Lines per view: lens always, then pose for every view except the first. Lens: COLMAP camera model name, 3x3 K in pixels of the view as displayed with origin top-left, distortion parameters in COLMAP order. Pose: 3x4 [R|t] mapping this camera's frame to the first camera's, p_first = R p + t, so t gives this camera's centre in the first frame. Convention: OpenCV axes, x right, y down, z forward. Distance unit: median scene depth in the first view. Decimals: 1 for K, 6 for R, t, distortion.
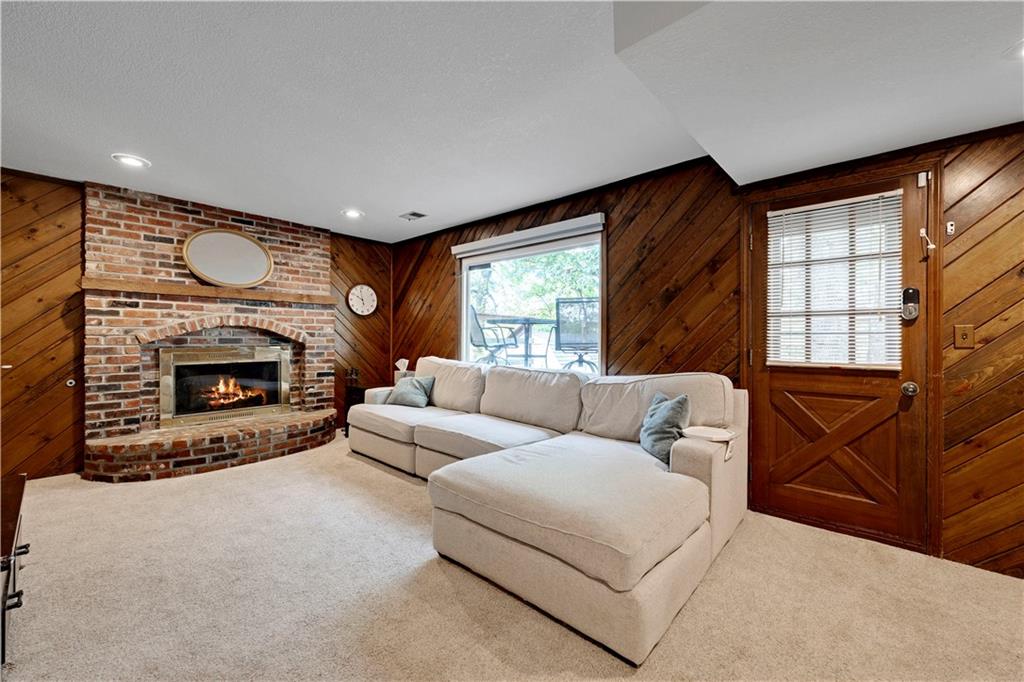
lens RADIAL K [[405.2, 0, 509.3], [0, 405.2, 339.6], [0, 0, 1]] dist [-0.002657, -0.000307]
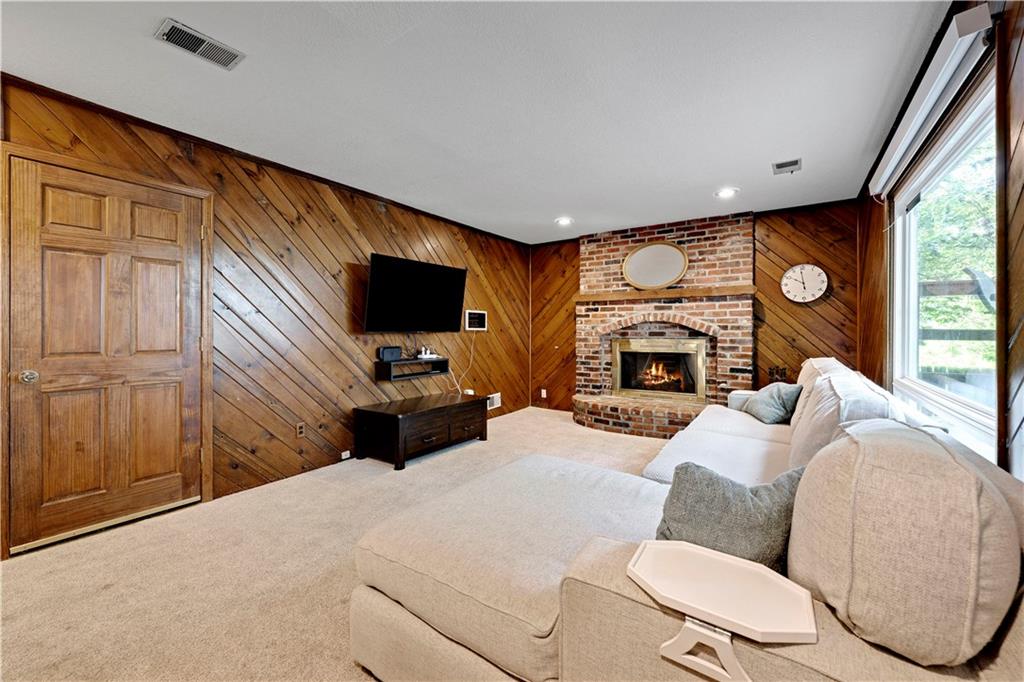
lens RADIAL K [[405.2, 0, 508.9], [0, 405.2, 331.0], [0, 0, 1]] dist [-0.002657, -0.000307]
pose [[0.135725, -0.004142, -0.990738, 0.468432], [-0.000287, 0.999991, -0.004220, -0.000186], [0.990747, 0.000858, 0.135723, 0.425870]]
